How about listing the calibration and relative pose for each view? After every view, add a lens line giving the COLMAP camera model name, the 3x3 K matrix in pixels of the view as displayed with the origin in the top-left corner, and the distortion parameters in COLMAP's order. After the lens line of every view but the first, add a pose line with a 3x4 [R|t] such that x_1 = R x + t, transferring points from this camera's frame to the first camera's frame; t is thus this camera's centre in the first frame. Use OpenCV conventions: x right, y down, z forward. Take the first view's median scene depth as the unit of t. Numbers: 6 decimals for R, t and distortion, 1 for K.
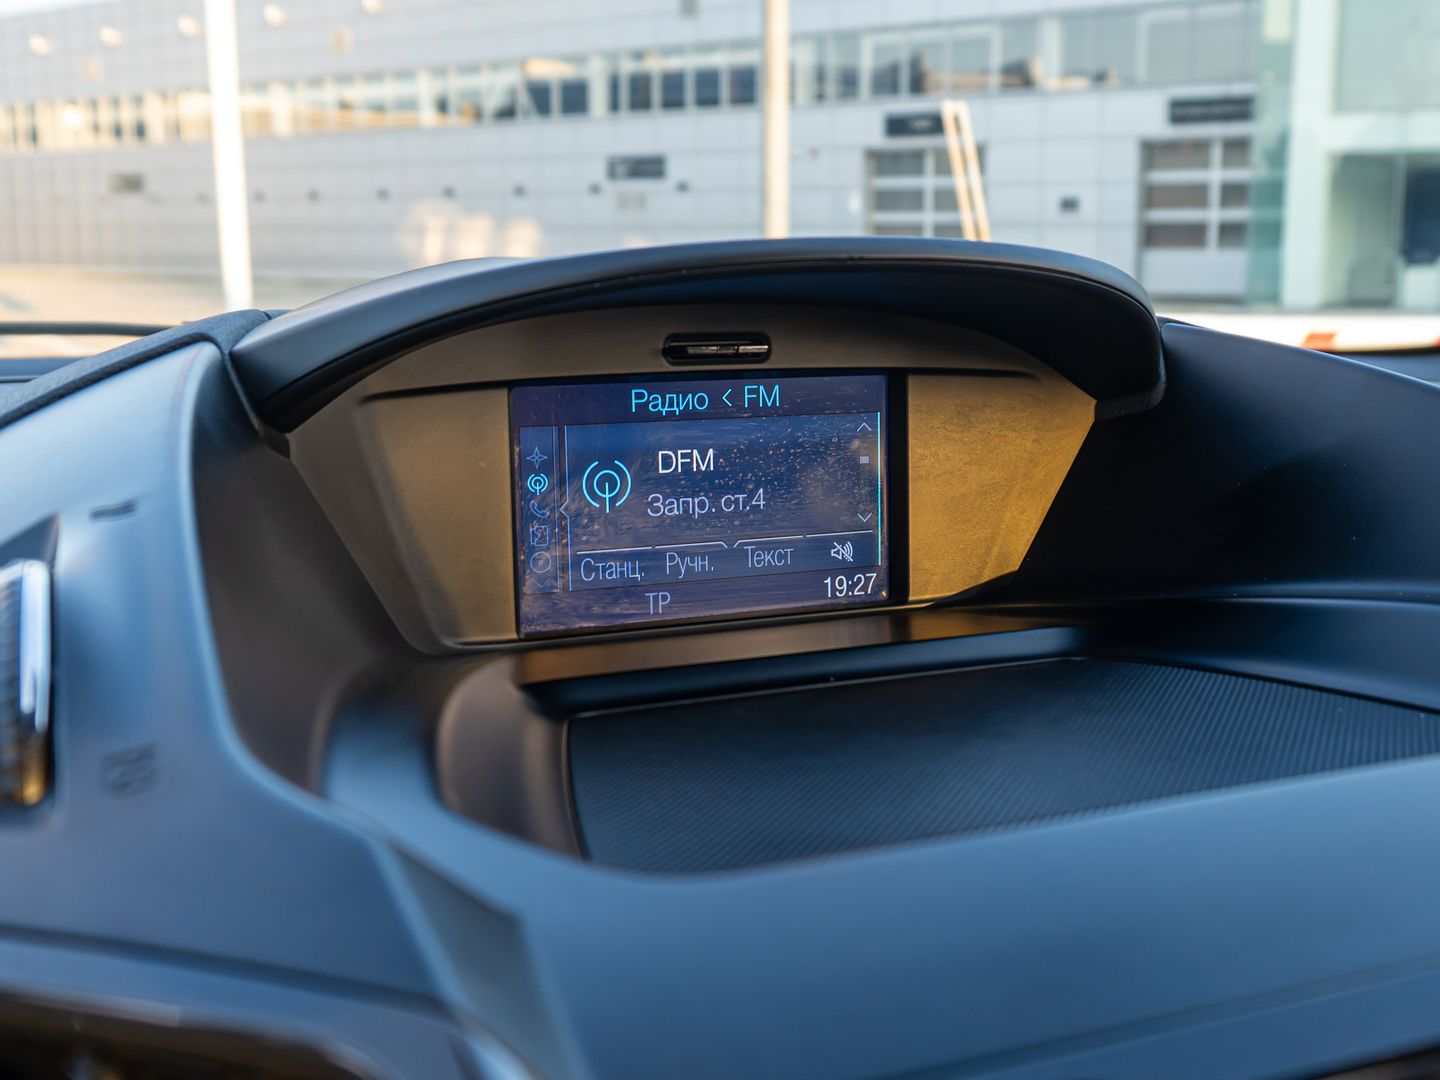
lens RADIAL K [[1559.9, 0, 720.0], [0, 1559.9, 540.0], [0, 0, 1]] dist [-0.006200, 0.016280]
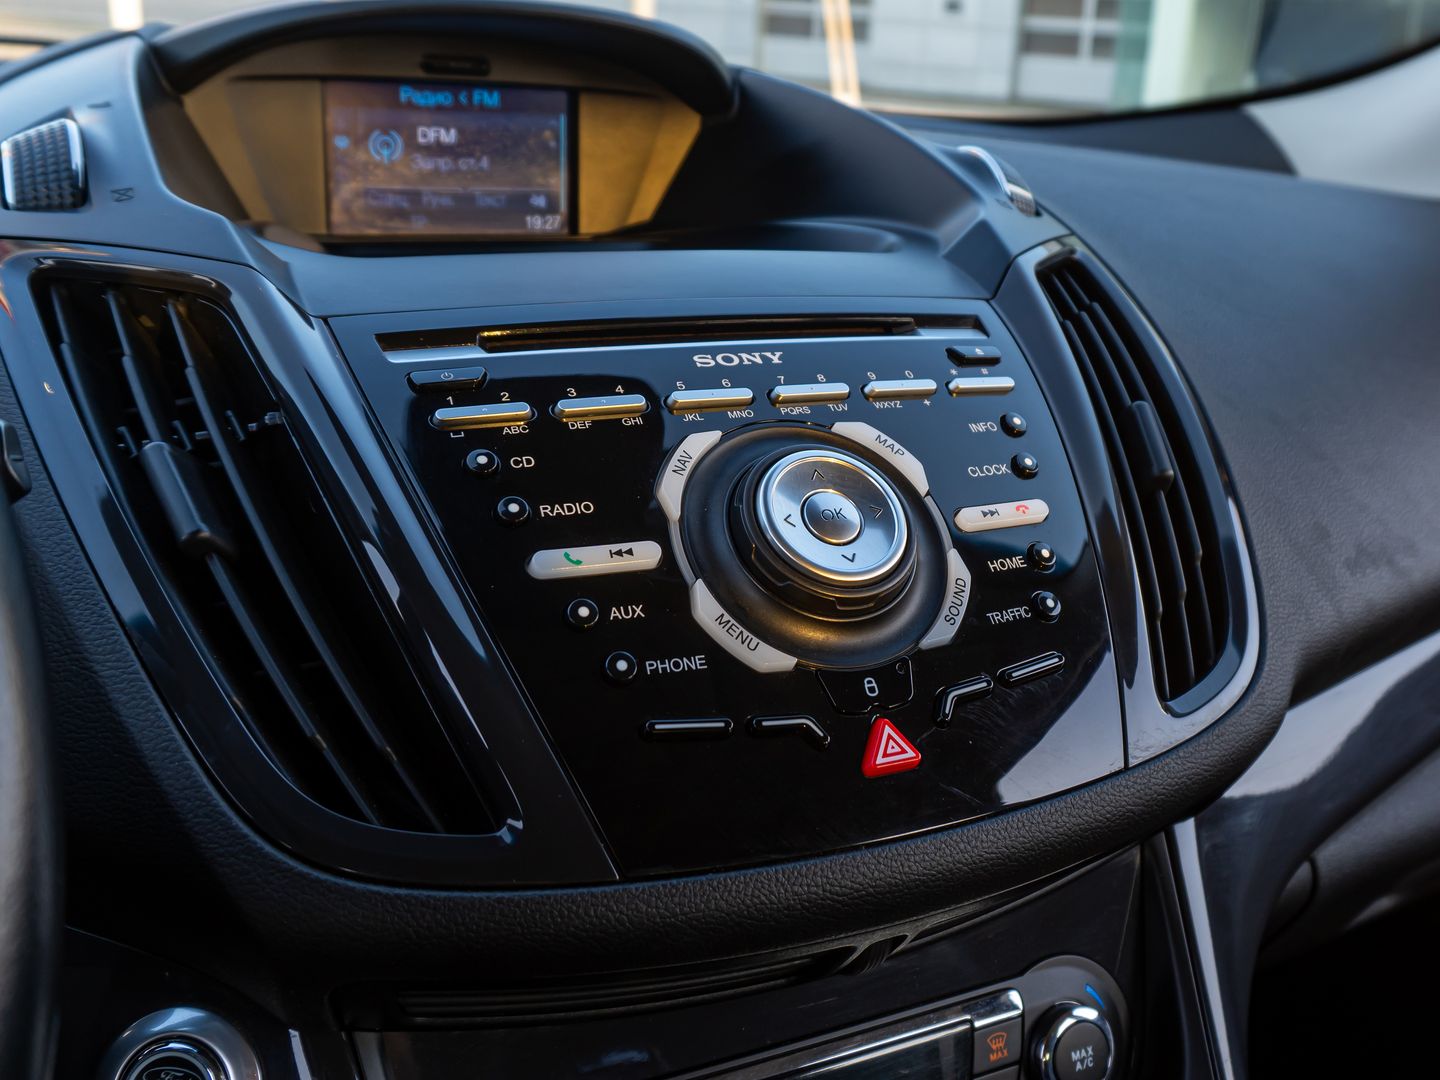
lens RADIAL K [[1536.3, 0, 820.3], [0, 1536.3, 508.6], [0, 0, 1]] dist [-0.008654, -0.005931]
pose [[0.991298, 0.026976, 0.128846, 0.179899], [-0.041429, 0.992974, 0.110845, 0.142842], [-0.124951, -0.115218, 0.985450, -0.684835]]
